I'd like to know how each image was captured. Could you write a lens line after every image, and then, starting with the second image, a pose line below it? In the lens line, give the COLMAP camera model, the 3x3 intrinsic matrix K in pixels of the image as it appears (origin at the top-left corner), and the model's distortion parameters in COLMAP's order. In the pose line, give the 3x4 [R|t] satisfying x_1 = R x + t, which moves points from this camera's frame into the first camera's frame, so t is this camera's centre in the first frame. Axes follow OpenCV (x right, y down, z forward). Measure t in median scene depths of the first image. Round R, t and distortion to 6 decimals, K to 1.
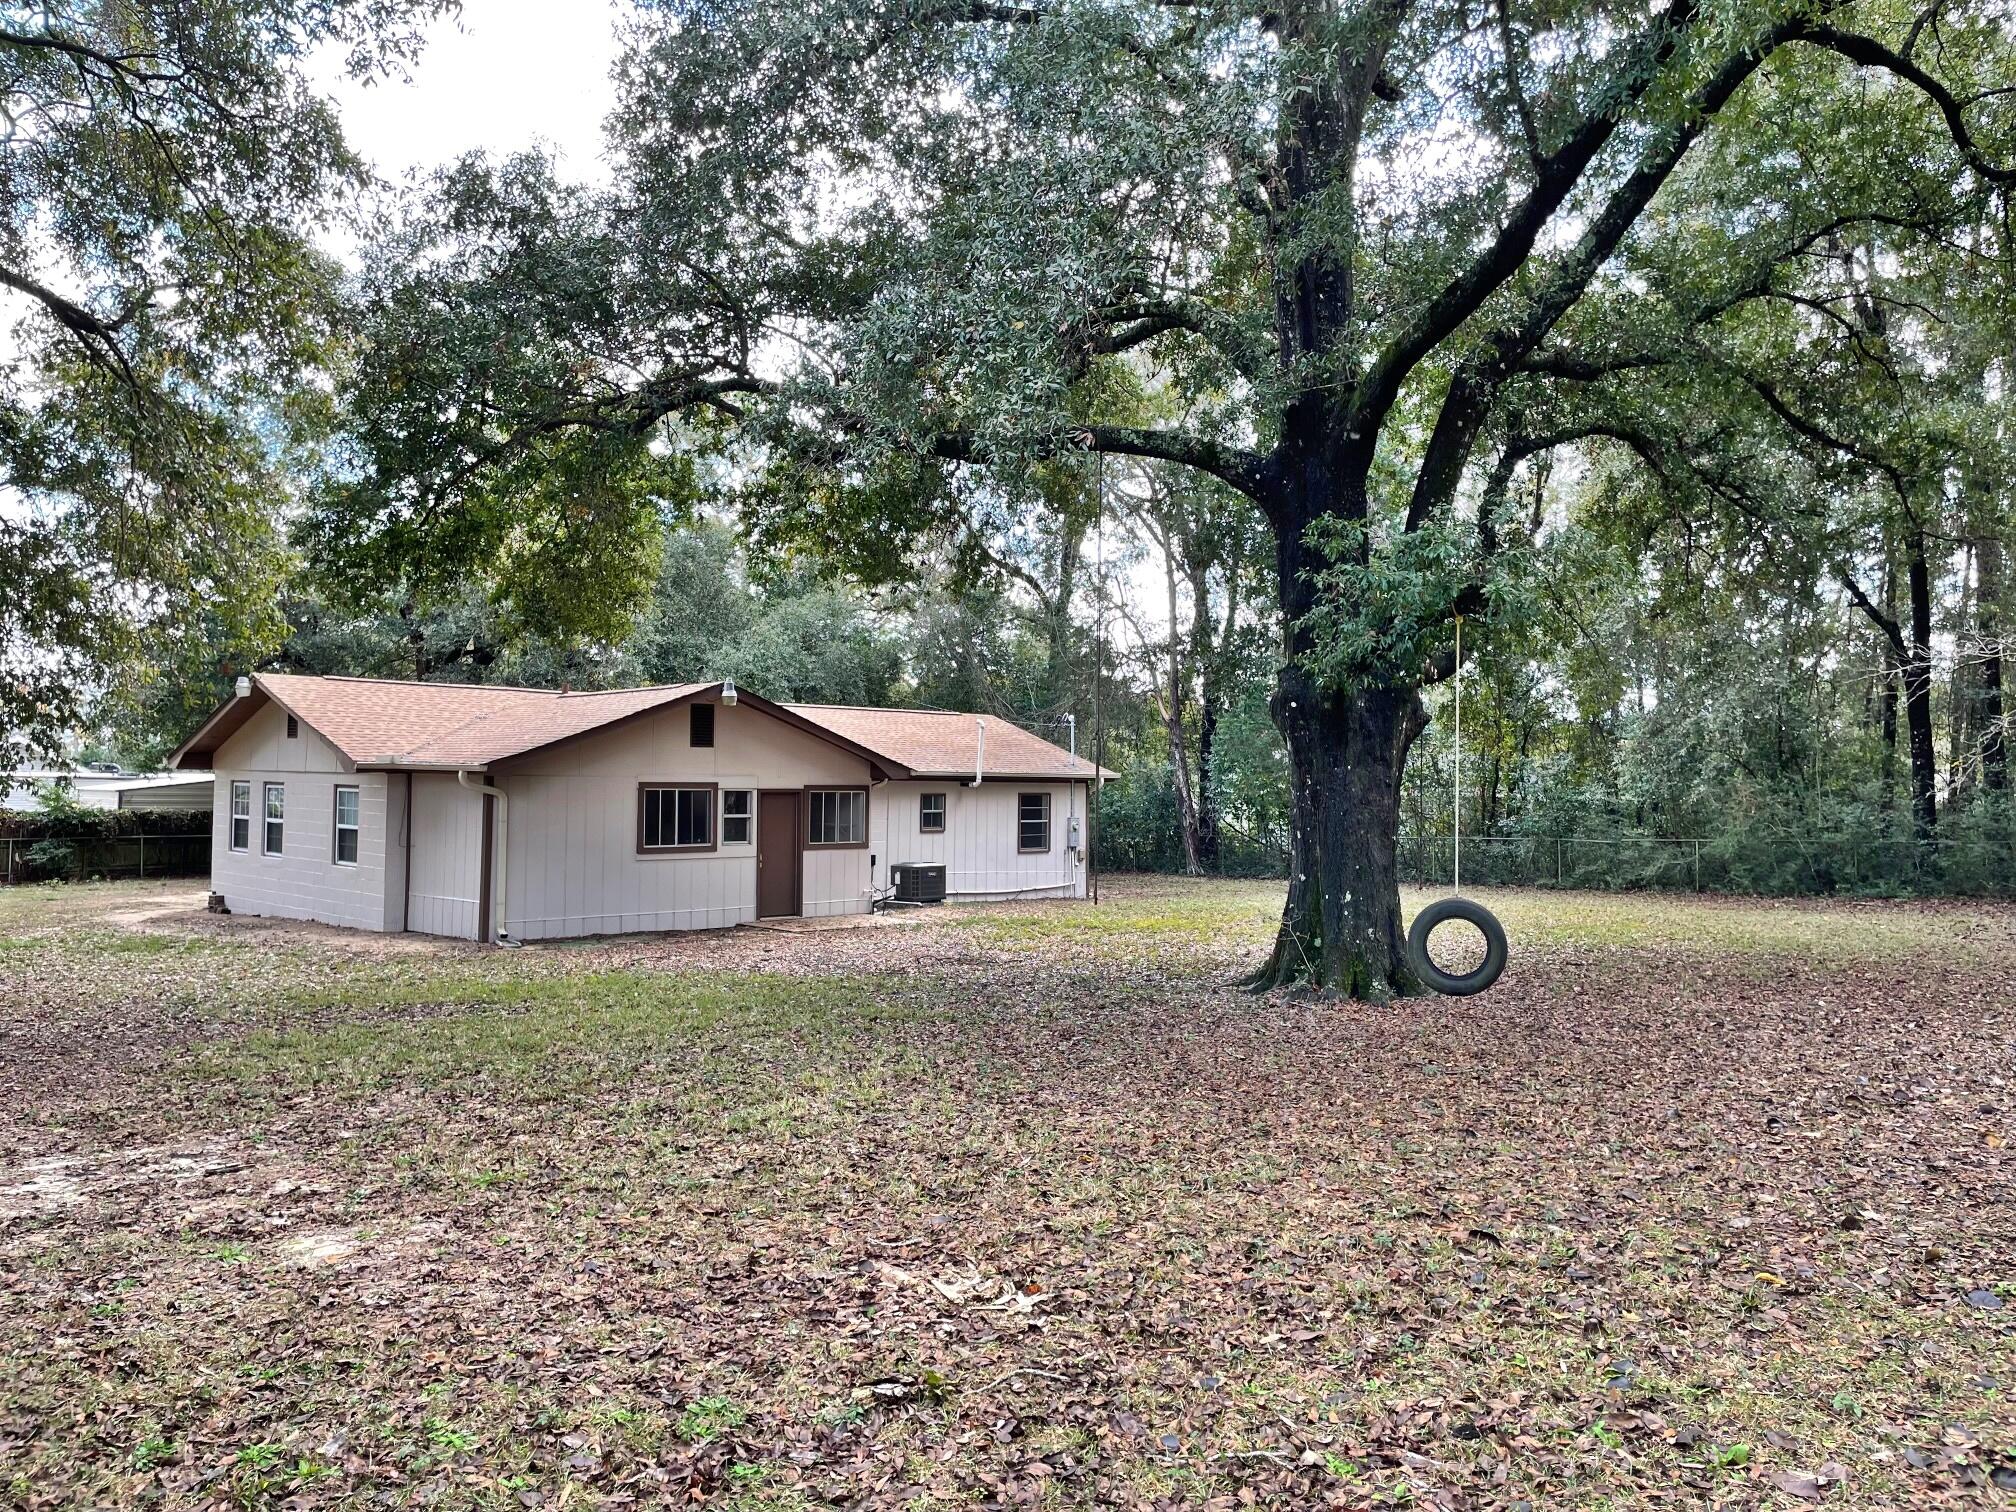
lens RADIAL K [[1550.3, 0, 1017.2], [0, 1550.3, 741.0], [0, 0, 1]] dist [0.106420, -0.145980]
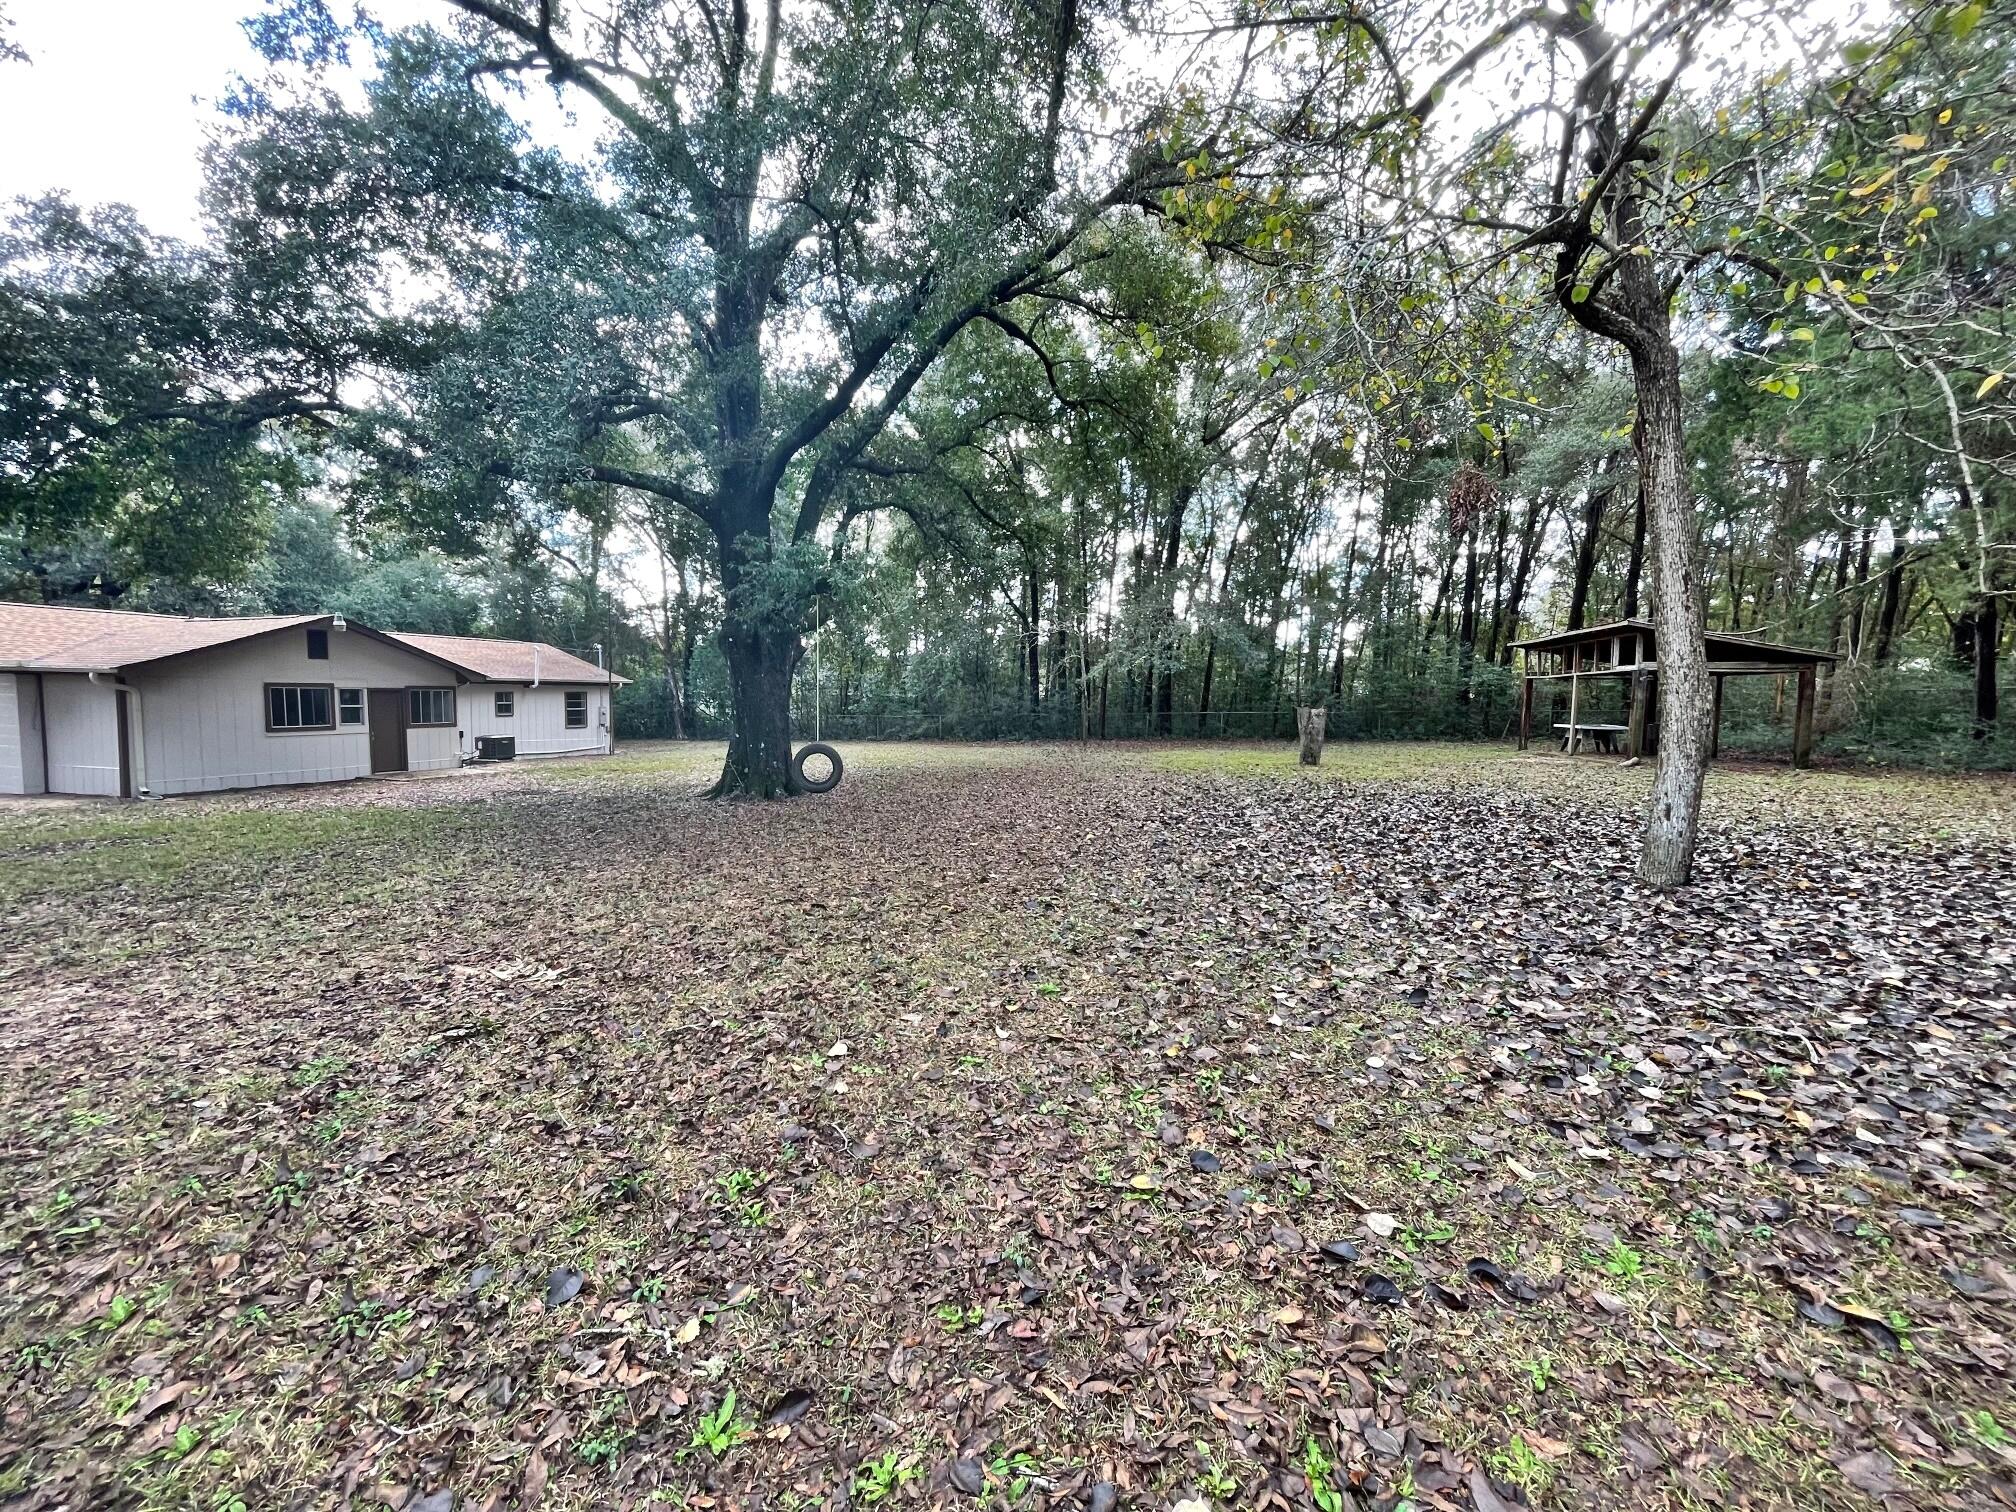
lens RADIAL K [[833.1, 0, 1010.3], [0, 833.1, 749.5], [0, 0, 1]] dist [0.000506, 0.000432]
pose [[0.884099, -0.030344, 0.466314, 0.007507], [-0.016317, 0.995276, 0.095701, 0.003801], [-0.467015, -0.092218, 0.879428, -0.005222]]
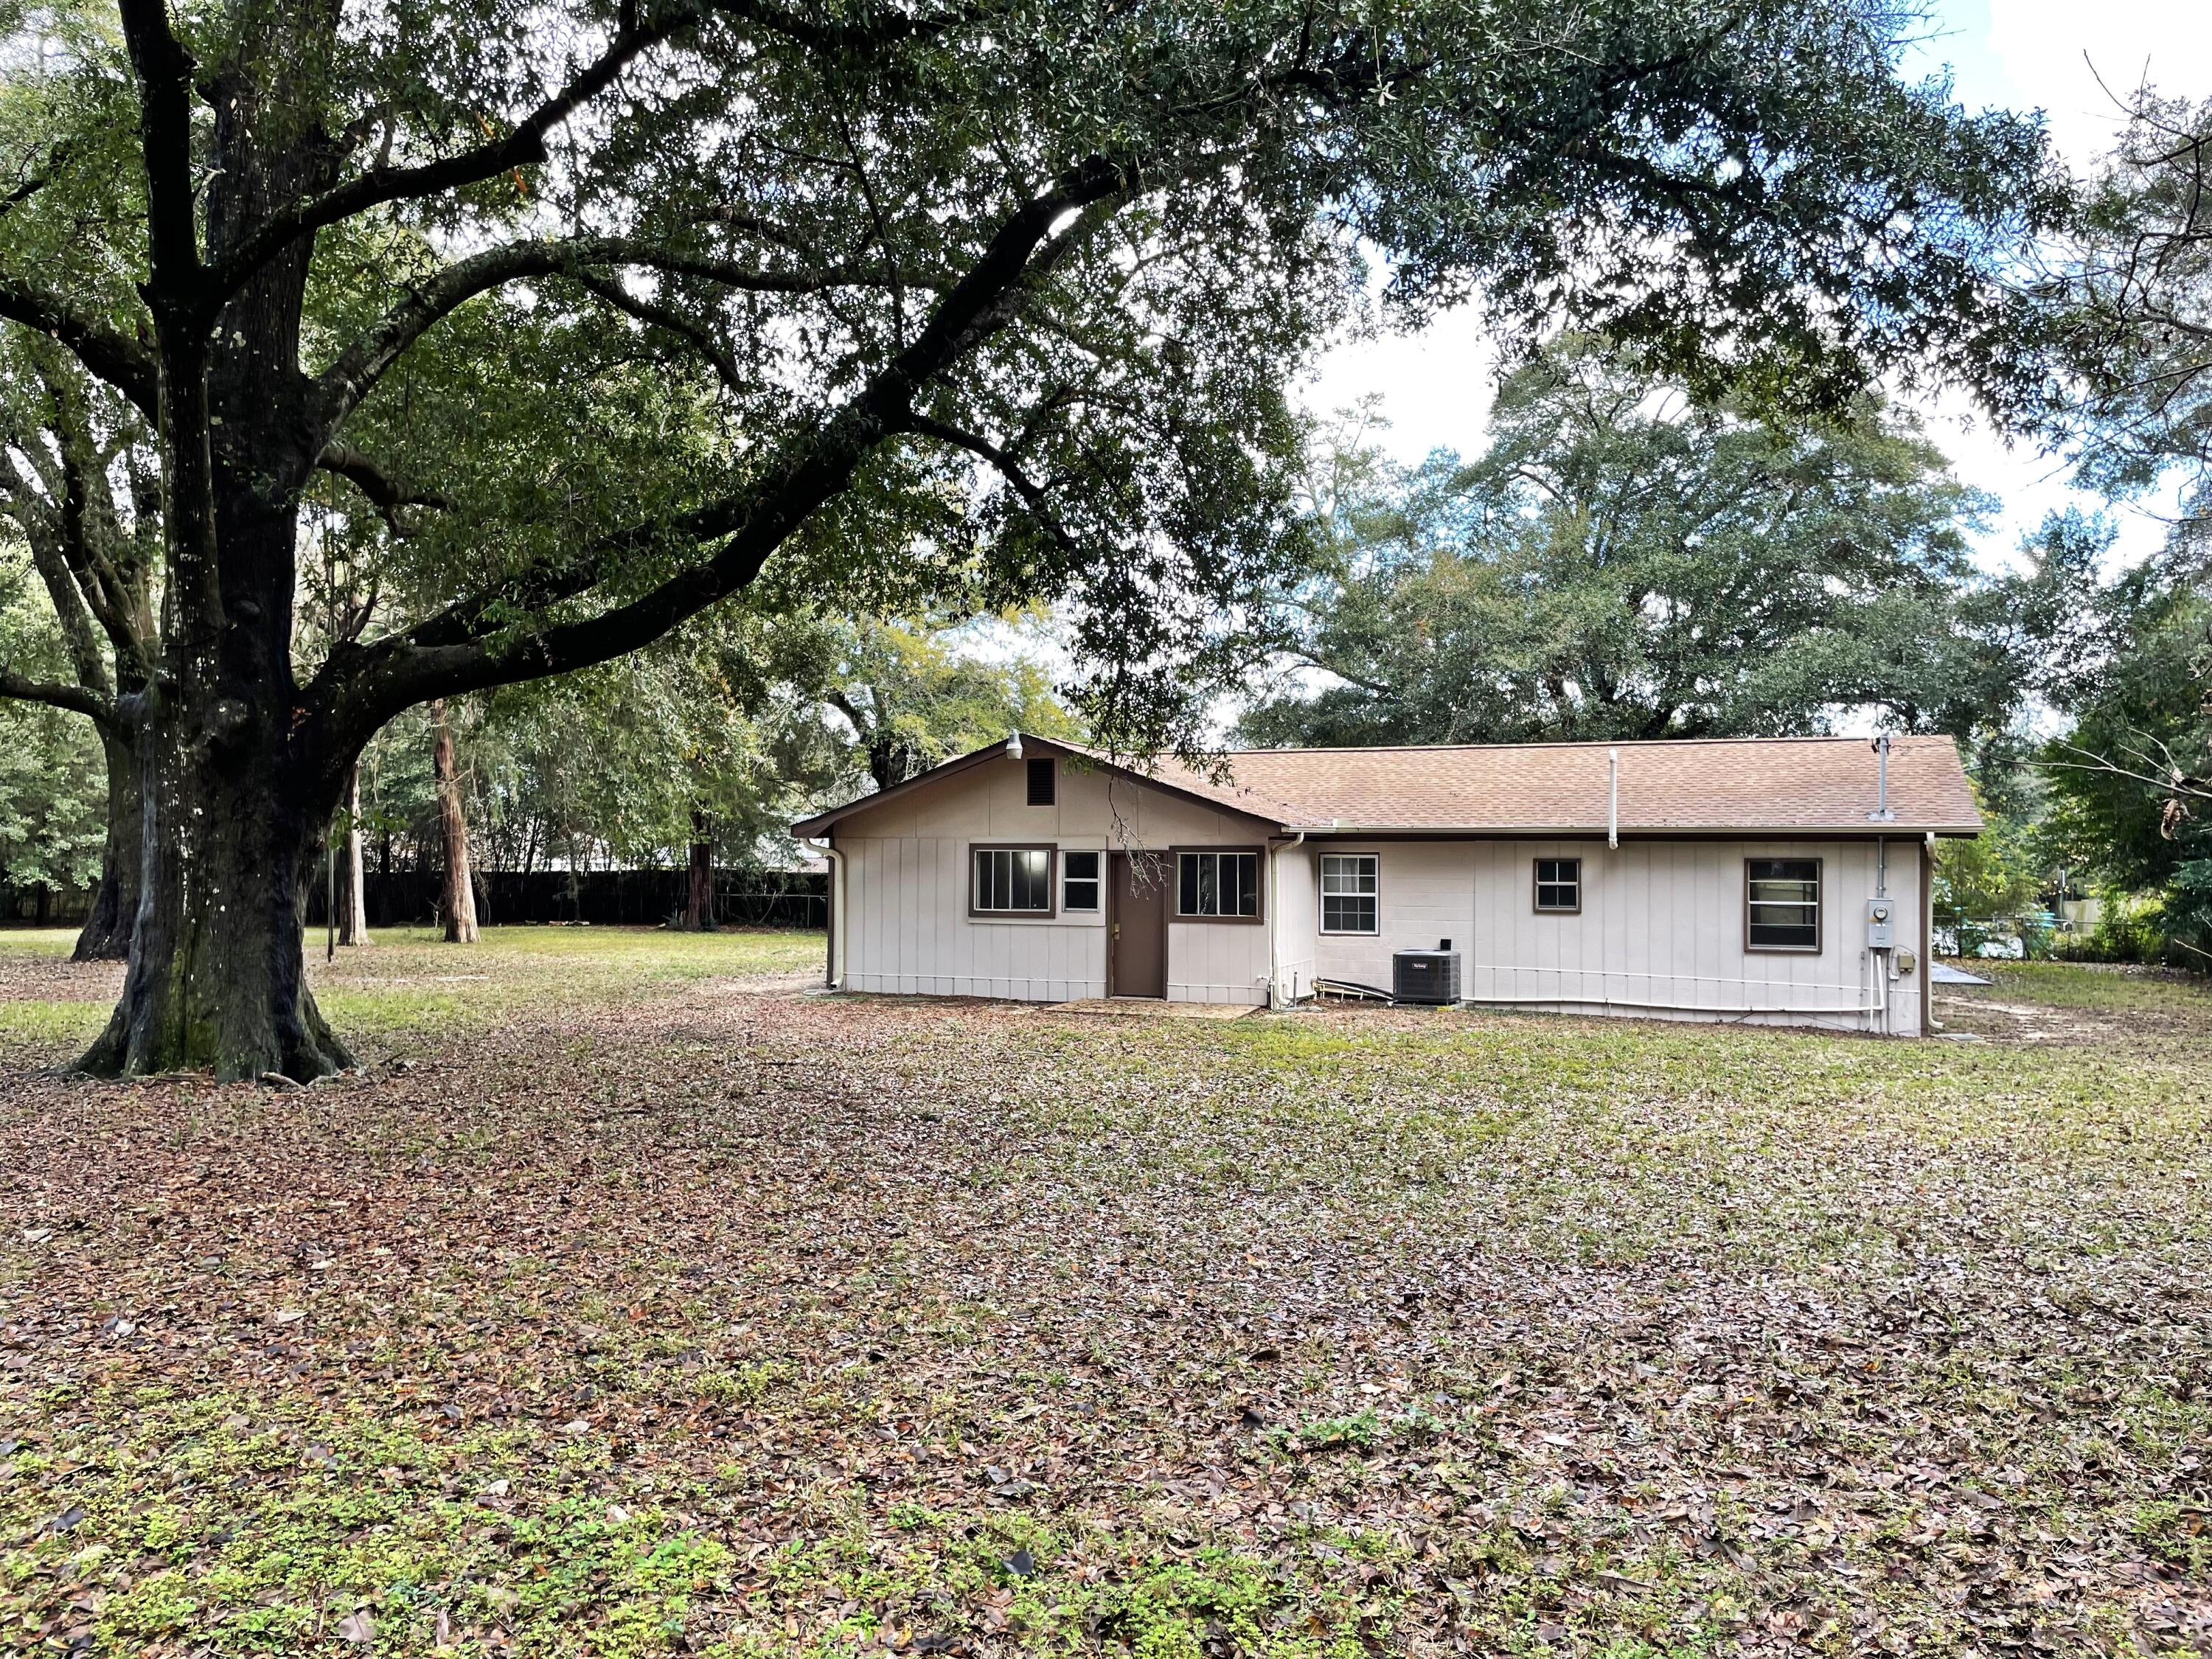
lens RADIAL K [[1694.3, 0, 1121.9], [0, 1694.3, 846.7], [0, 0, 1]] dist [0.117462, -0.150652]
pose [[0.402043, -0.010731, -0.915558, 1.016328], [0.024933, 0.999689, -0.000768, 0.041682], [0.915281, -0.022518, 0.402186, 0.873218]]
